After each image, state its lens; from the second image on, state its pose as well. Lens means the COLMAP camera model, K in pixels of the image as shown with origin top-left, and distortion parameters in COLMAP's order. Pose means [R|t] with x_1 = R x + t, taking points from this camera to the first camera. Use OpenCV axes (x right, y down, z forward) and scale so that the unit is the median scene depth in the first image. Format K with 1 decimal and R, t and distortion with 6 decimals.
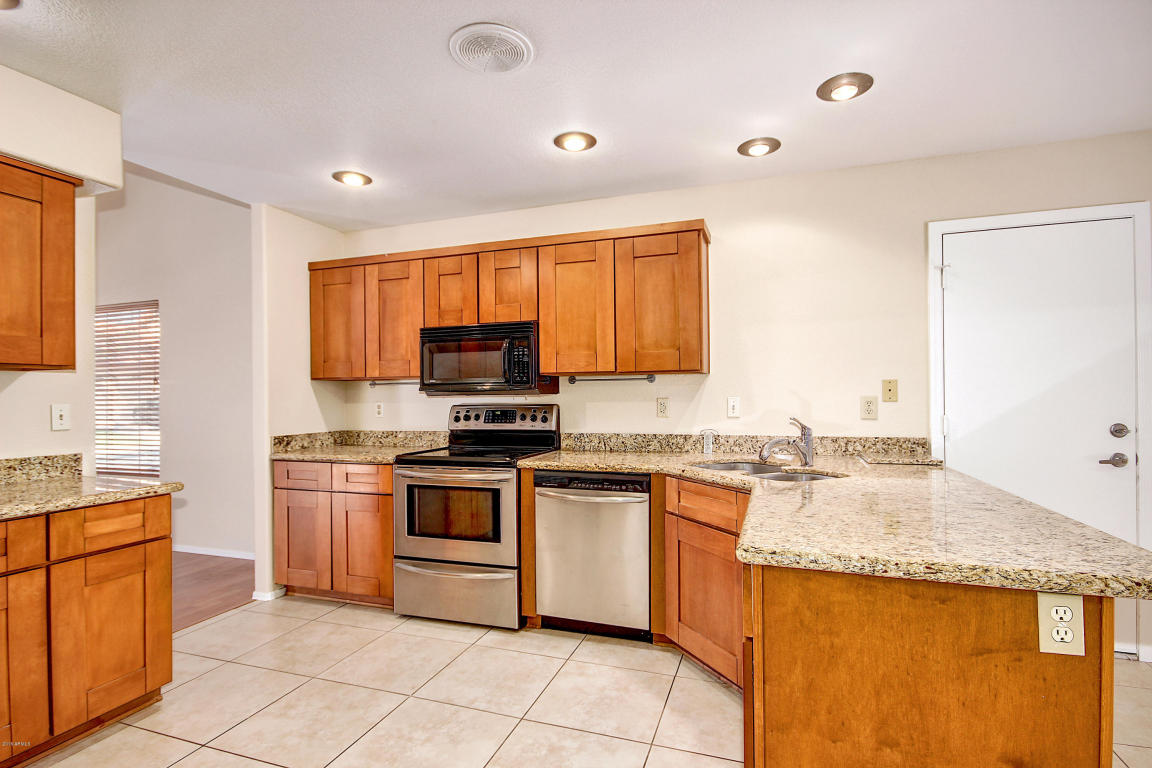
lens RADIAL K [[531.4, 0, 576.1], [0, 531.4, 395.8], [0, 0, 1]] dist [-0.001824, -0.003211]
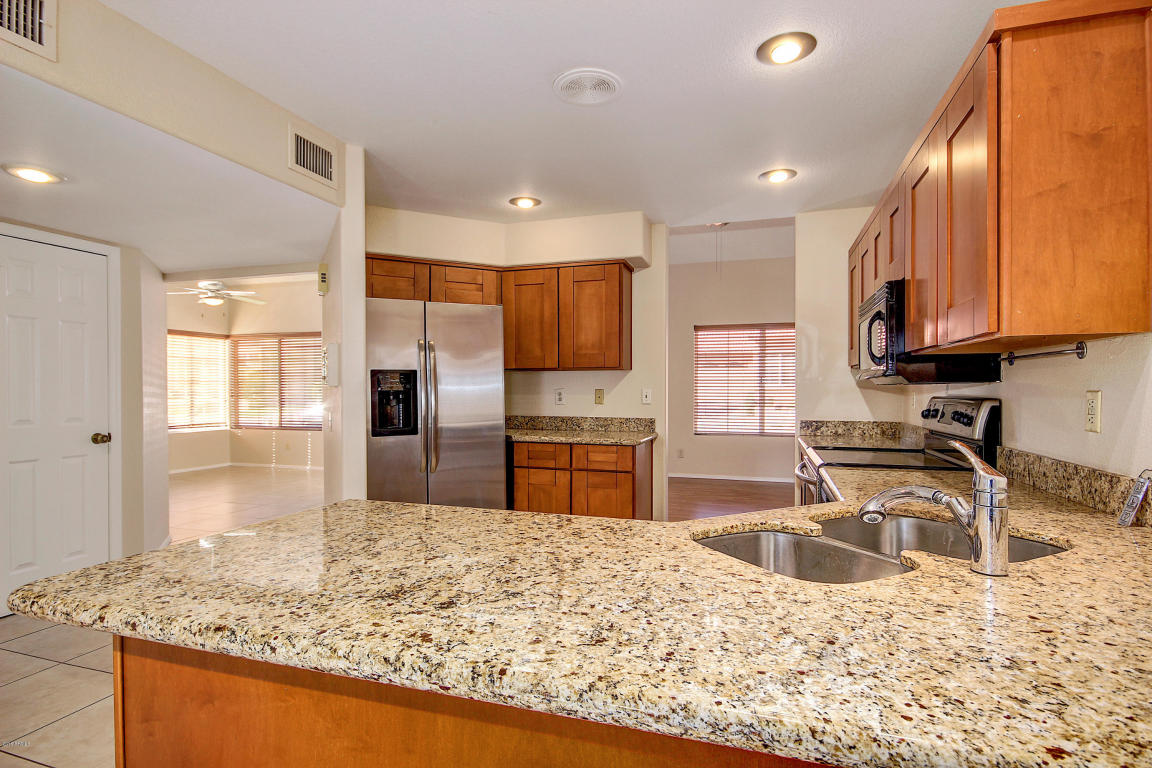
lens RADIAL K [[579.2, 0, 580.1], [0, 579.2, 388.4], [0, 0, 1]] dist [0.001679, -0.000201]
pose [[0.023255, 0.008937, -0.999690, 0.623862], [0.005255, 0.999945, 0.009061, -0.002982], [0.999716, -0.005464, 0.023207, 0.520793]]
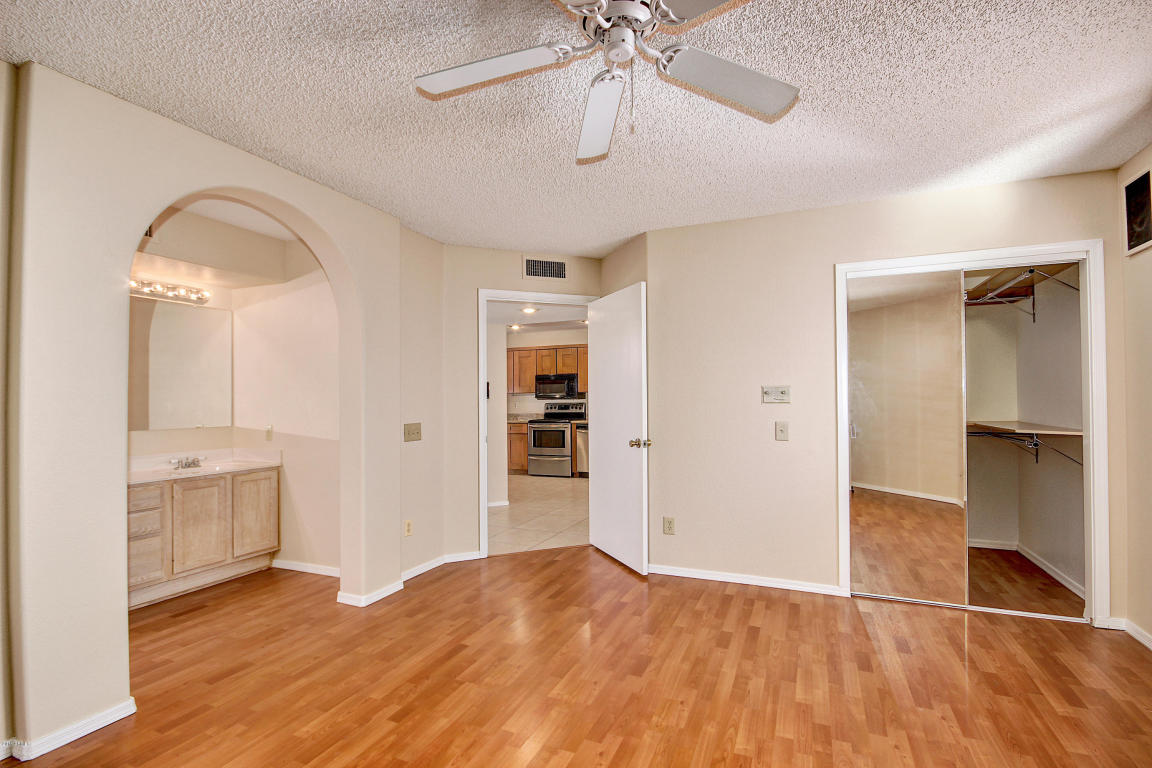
lens RADIAL K [[531.4, 0, 583.5], [0, 531.4, 395.4], [0, 0, 1]] dist [-0.001824, -0.003211]
pose [[0.997944, 0.000017, -0.064098, 0.136365], [-0.000629, 0.999954, -0.009523, 0.003810], [0.064095, 0.009544, 0.997898, -1.769716]]
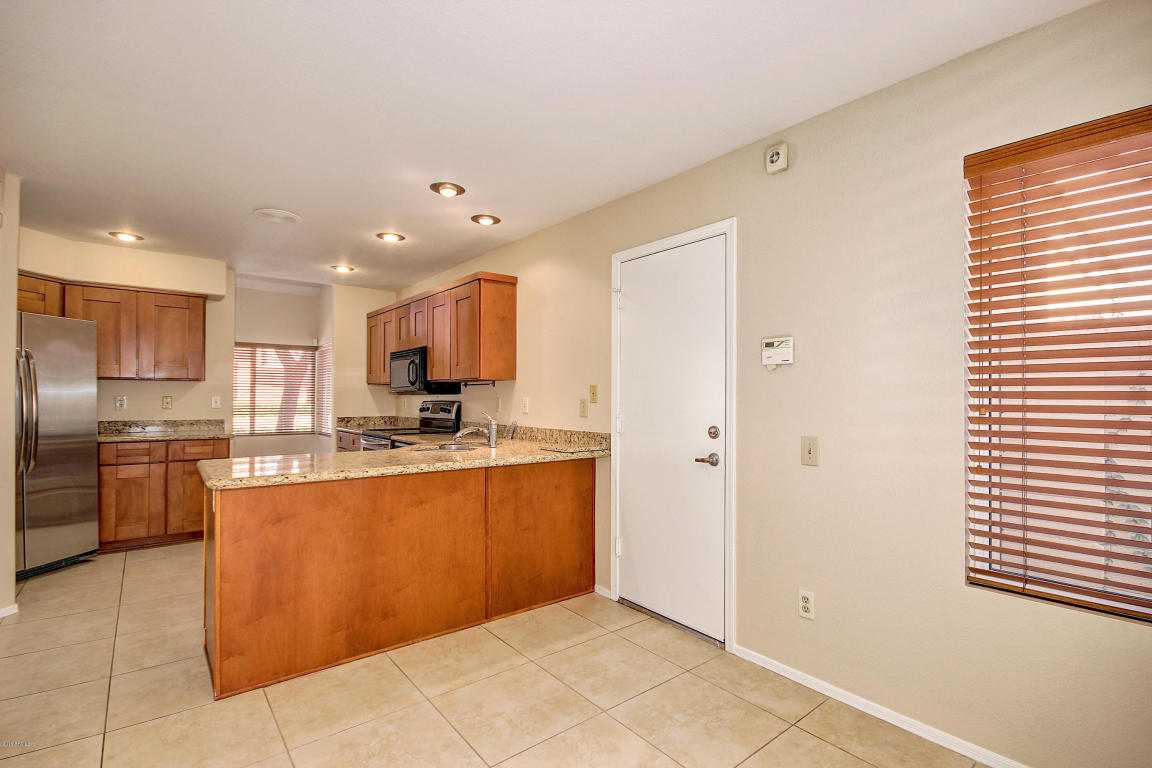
lens RADIAL K [[531.4, 0, 584.5], [0, 531.4, 391.7], [0, 0, 1]] dist [-0.001824, -0.003211]
pose [[0.854970, 0.007038, -0.518629, 1.012843], [-0.010120, 0.999944, -0.003113, -0.008537], [0.518578, 0.007910, 0.854994, -0.050240]]
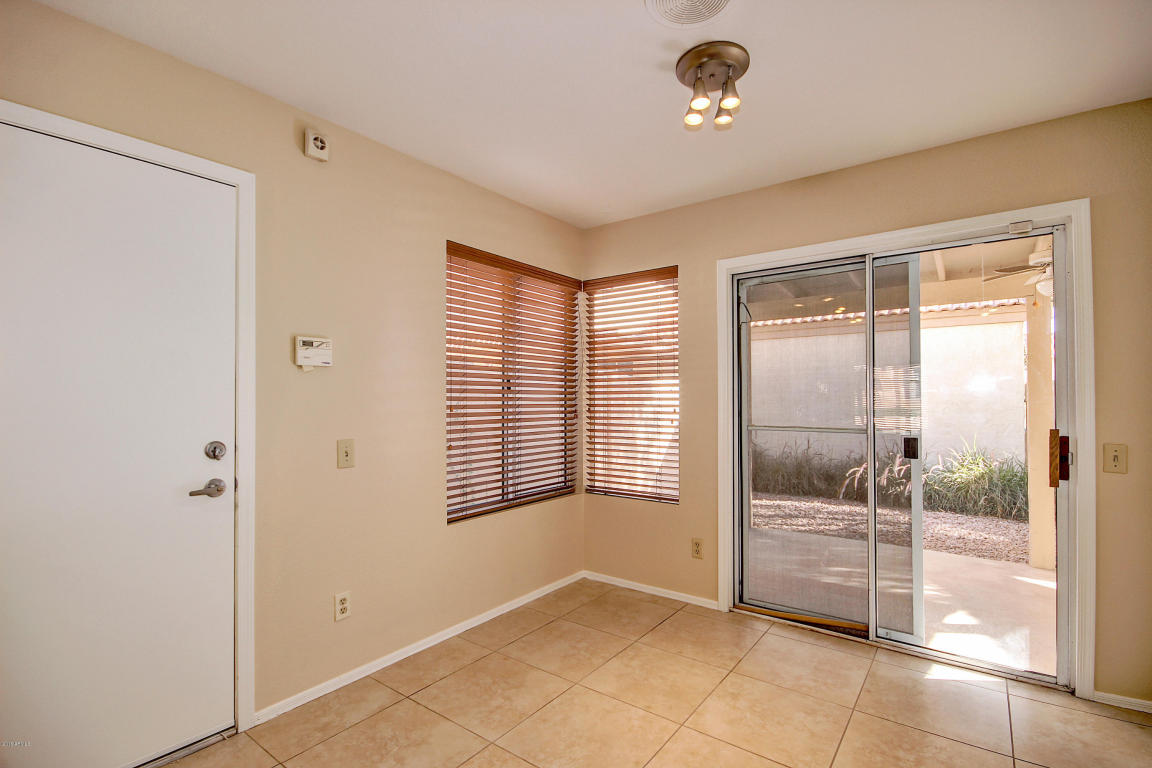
lens RADIAL K [[531.4, 0, 572.1], [0, 531.4, 392.5], [0, 0, 1]] dist [-0.001824, -0.003211]
pose [[0.311137, 0.017794, 0.950198, 0.328964], [-0.006895, 0.999841, -0.016466, -0.008266], [-0.950340, -0.001428, 0.311210, 0.186956]]
